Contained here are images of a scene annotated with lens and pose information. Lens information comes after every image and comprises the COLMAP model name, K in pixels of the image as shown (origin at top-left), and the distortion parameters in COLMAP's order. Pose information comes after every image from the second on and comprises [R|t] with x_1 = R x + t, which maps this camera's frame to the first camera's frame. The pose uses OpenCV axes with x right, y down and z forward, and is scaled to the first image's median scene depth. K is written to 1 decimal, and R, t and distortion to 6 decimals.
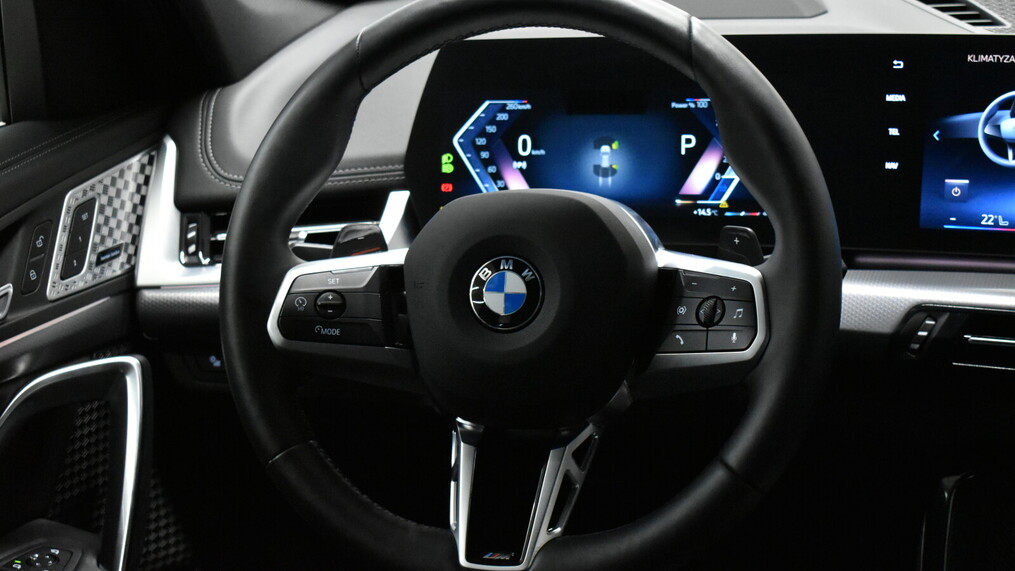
lens RADIAL K [[1768.9, 0, 506.9], [0, 1768.9, 287.9], [0, 0, 1]] dist [-0.021148, 0.000000]
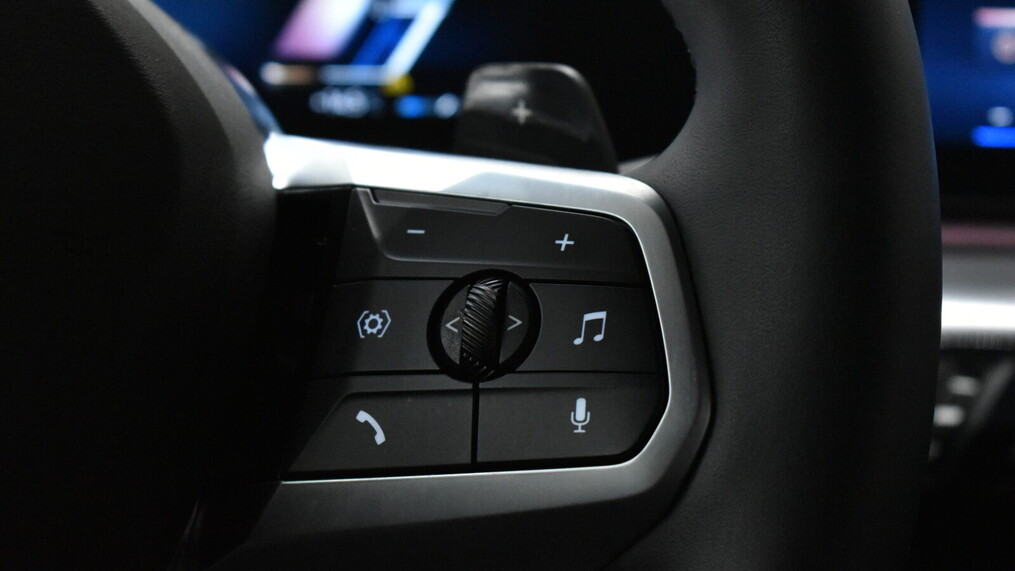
lens RADIAL K [[2303.8, 0, 506.6], [0, 2303.8, 283.8], [0, 0, 1]] dist [0.051125, 0.000000]
pose [[0.966818, 0.005409, 0.255407, 0.021867], [0.007601, 0.998724, -0.049922, 0.021595], [-0.255352, 0.050207, 0.965544, 0.555759]]
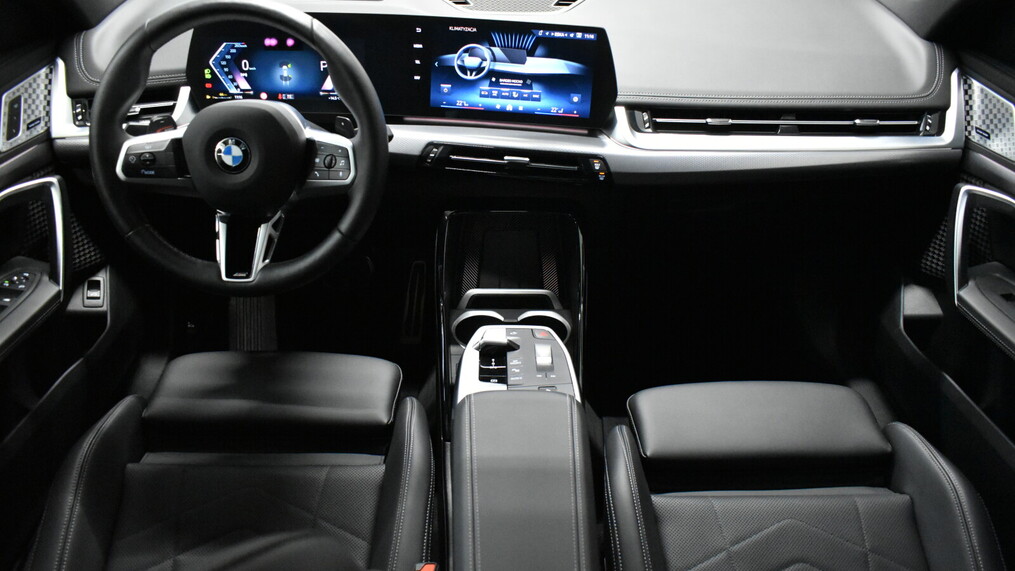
lens RADIAL K [[770.6, 0, 506.9], [0, 770.6, 284.9], [0, 0, 1]] dist [-0.026548, 0.008995]
pose [[0.962735, -0.077278, 0.259172, 0.057602], [0.001411, 0.959728, 0.280926, -0.093252], [-0.270444, -0.270092, 0.924073, 0.007333]]
